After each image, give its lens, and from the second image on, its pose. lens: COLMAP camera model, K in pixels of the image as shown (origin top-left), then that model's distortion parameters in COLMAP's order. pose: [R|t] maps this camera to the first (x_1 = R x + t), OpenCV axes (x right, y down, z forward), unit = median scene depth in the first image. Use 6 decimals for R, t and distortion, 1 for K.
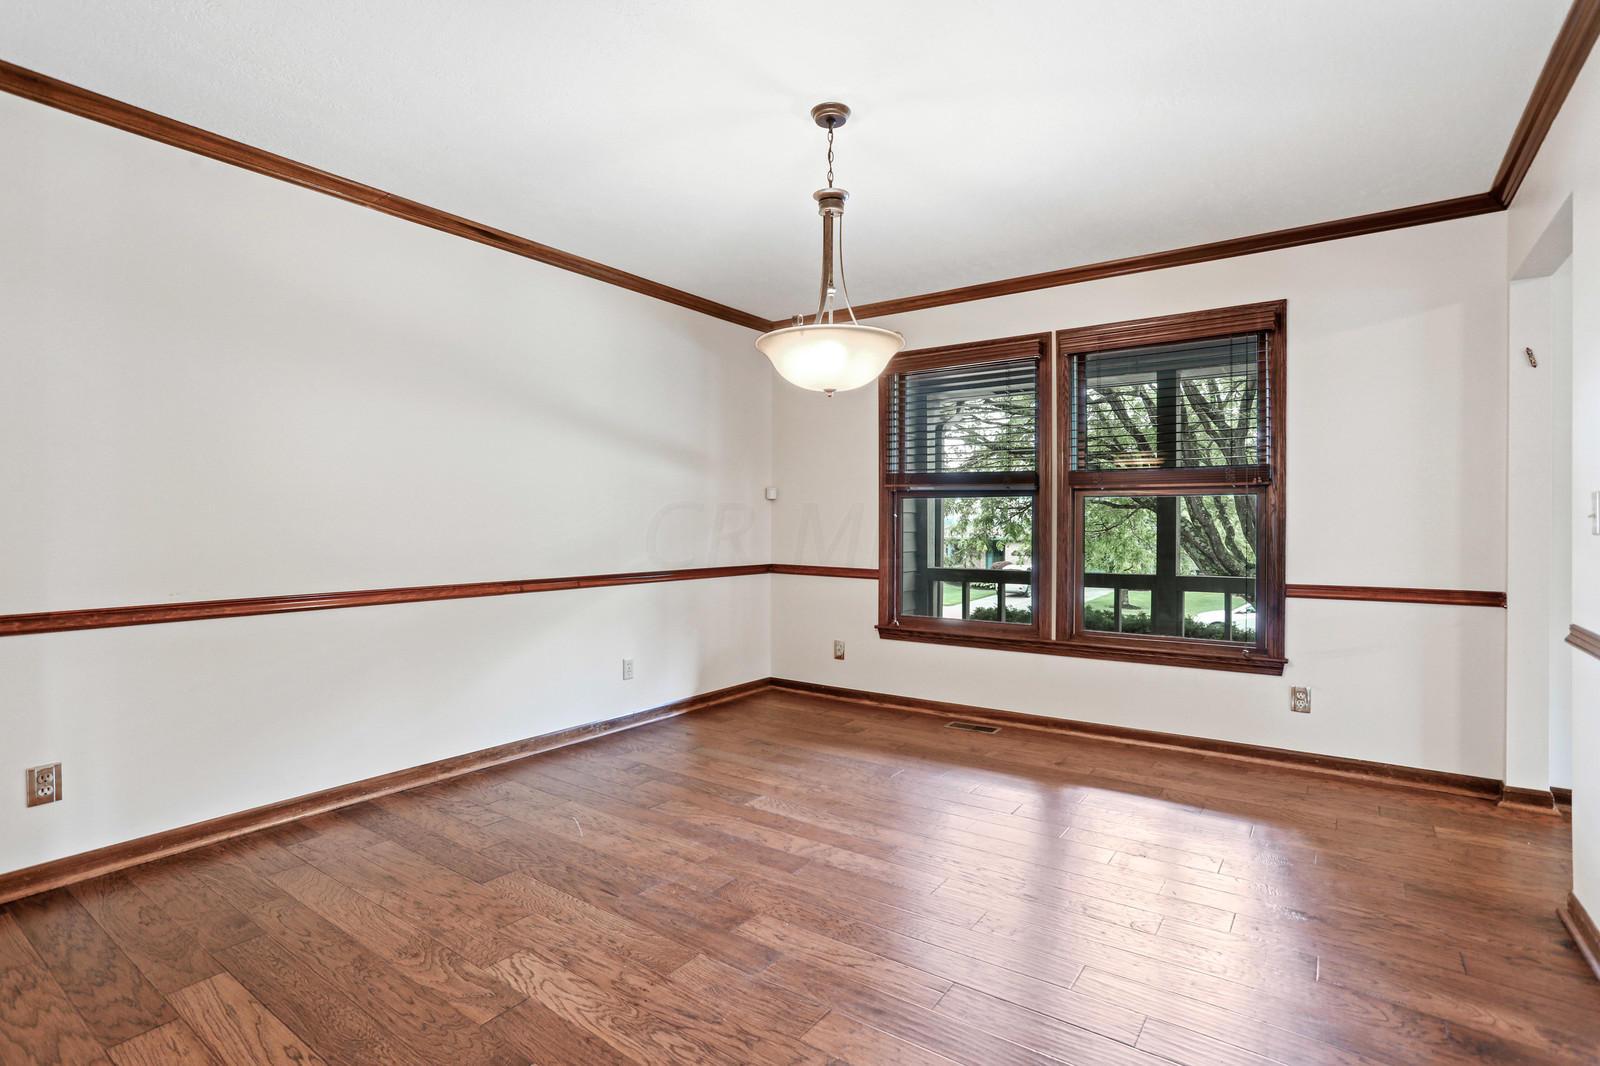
lens RADIAL K [[770.4, 0, 798.3], [0, 770.4, 522.7], [0, 0, 1]] dist [-0.061422, 0.032679]
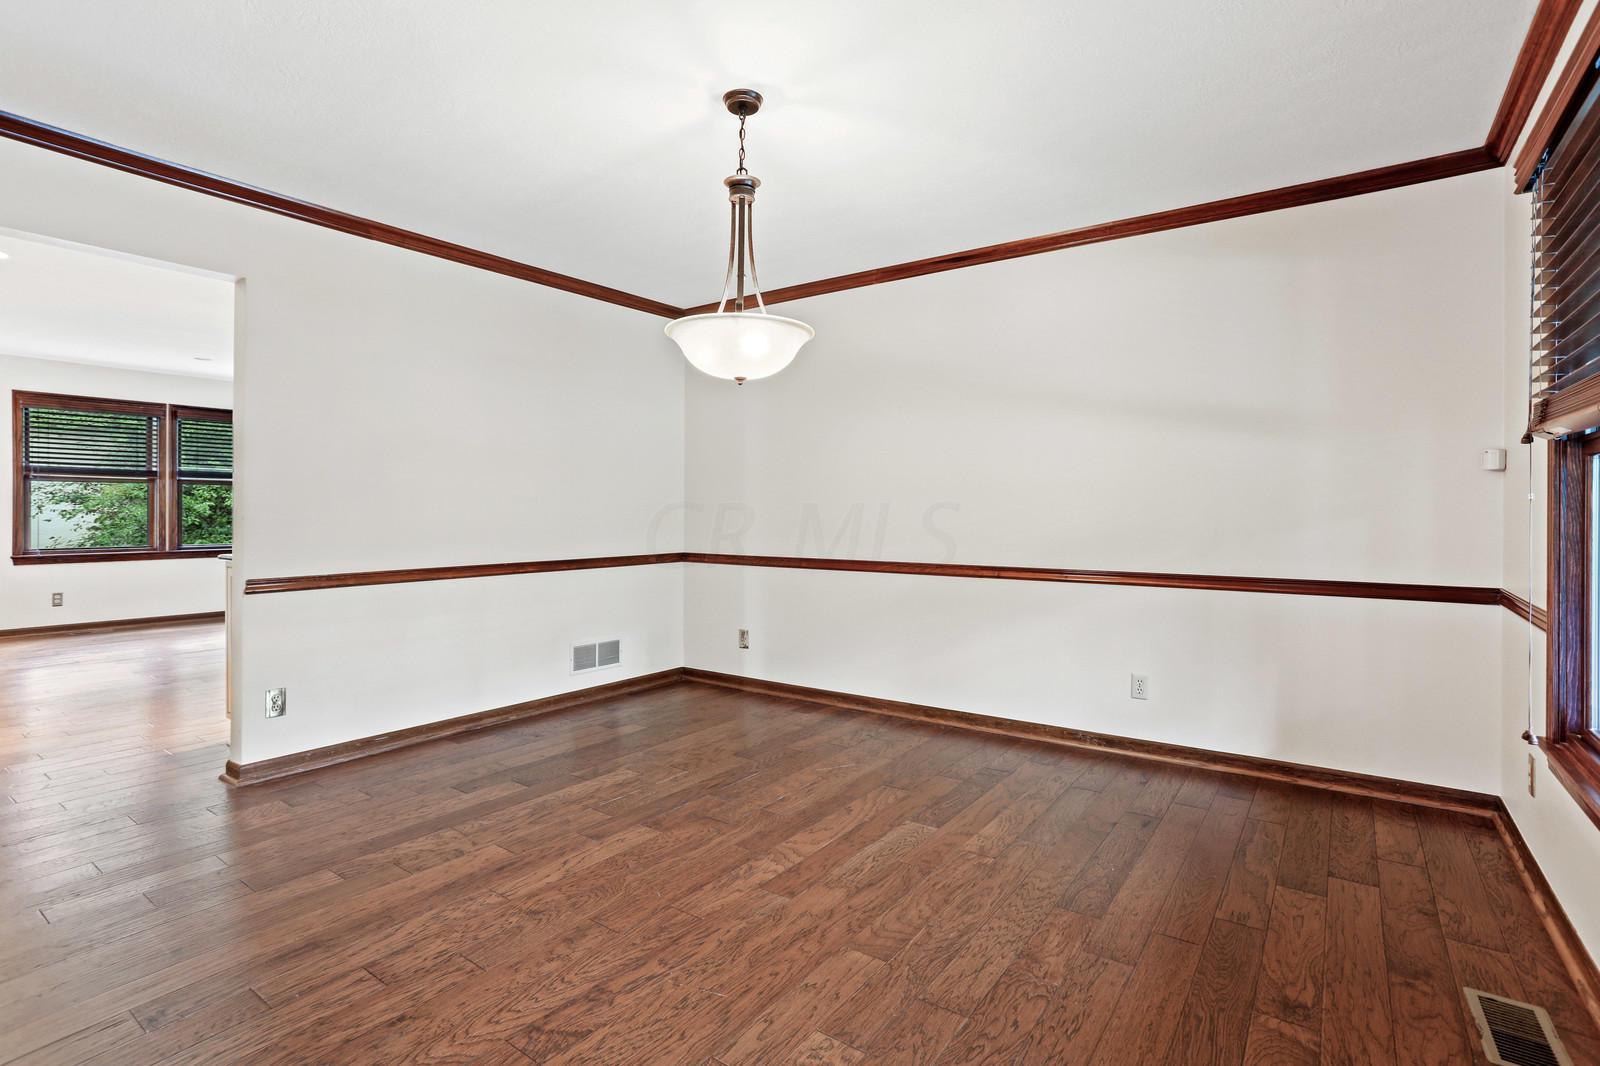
lens RADIAL K [[772.6, 0, 817.1], [0, 772.6, 512.7], [0, 0, 1]] dist [-0.069833, 0.033791]
pose [[0.013270, -0.000109, -0.999912, 0.760529], [-0.000961, 1.000000, -0.000121, 0.000767], [0.999911, 0.000962, 0.013270, 0.797108]]
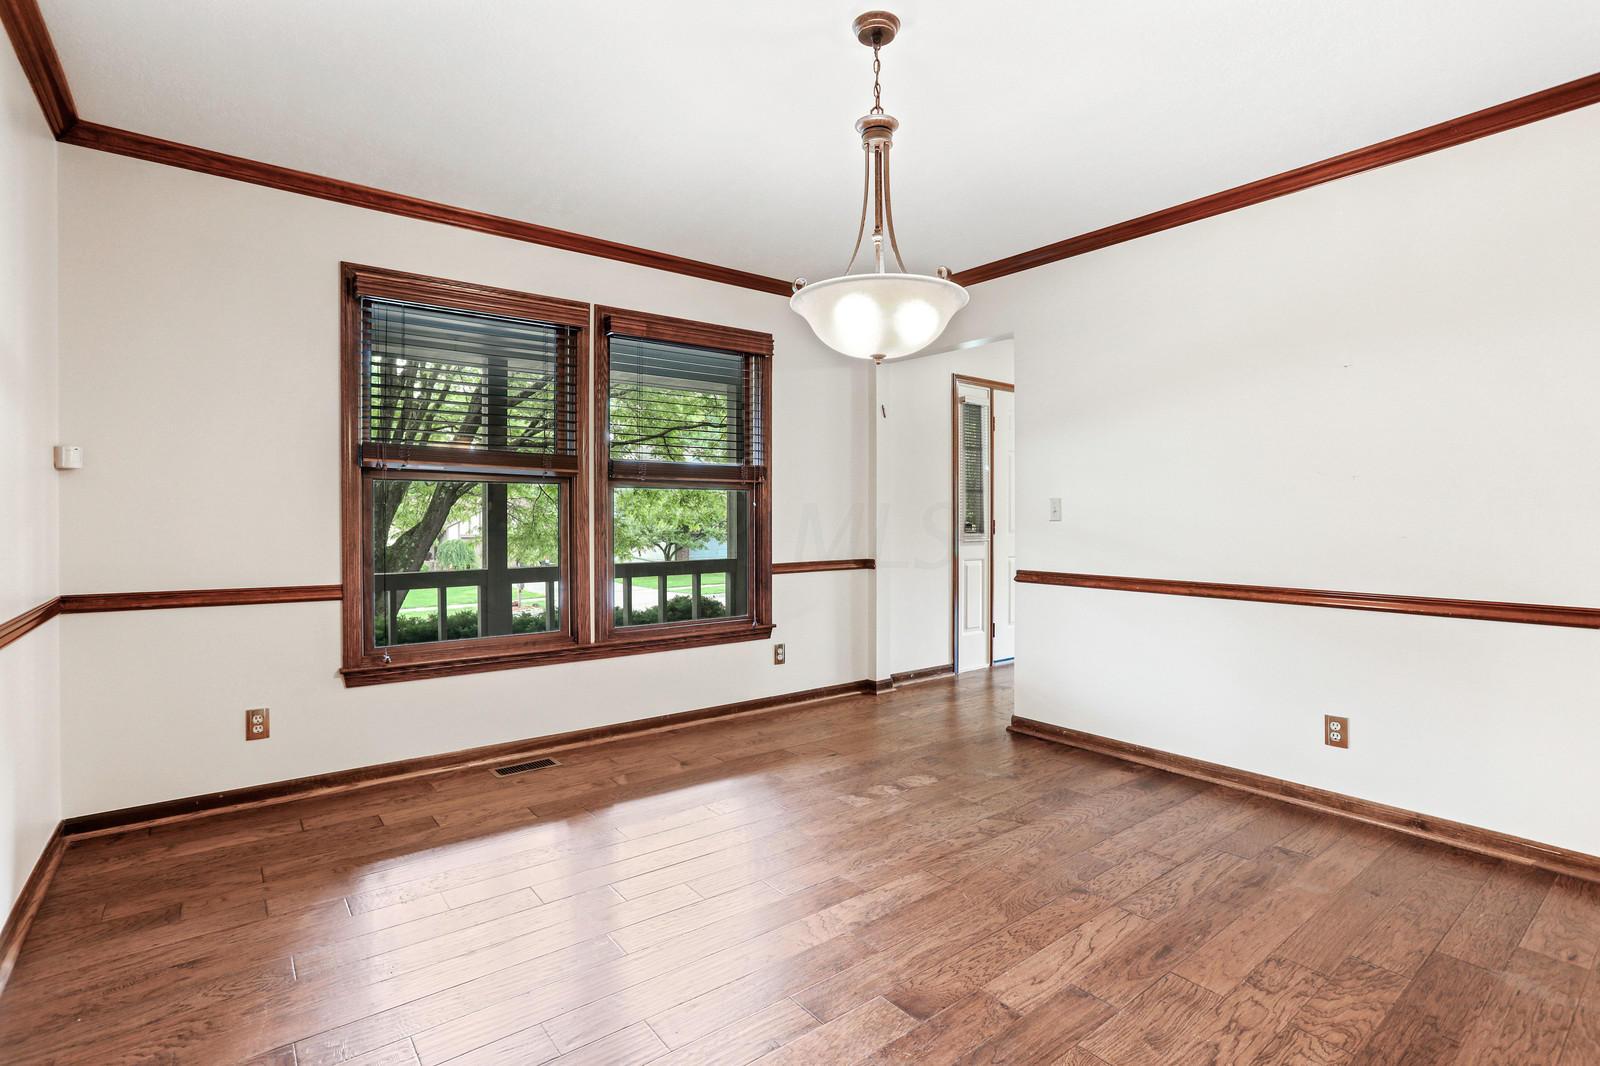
lens RADIAL K [[770.4, 0, 798.3], [0, 770.4, 522.7], [0, 0, 1]] dist [-0.061422, 0.032679]
pose [[0.287412, -0.011129, 0.957742, -0.574553], [-0.000250, 0.999932, 0.011694, -0.000730], [-0.957807, -0.003600, 0.287390, 0.618631]]
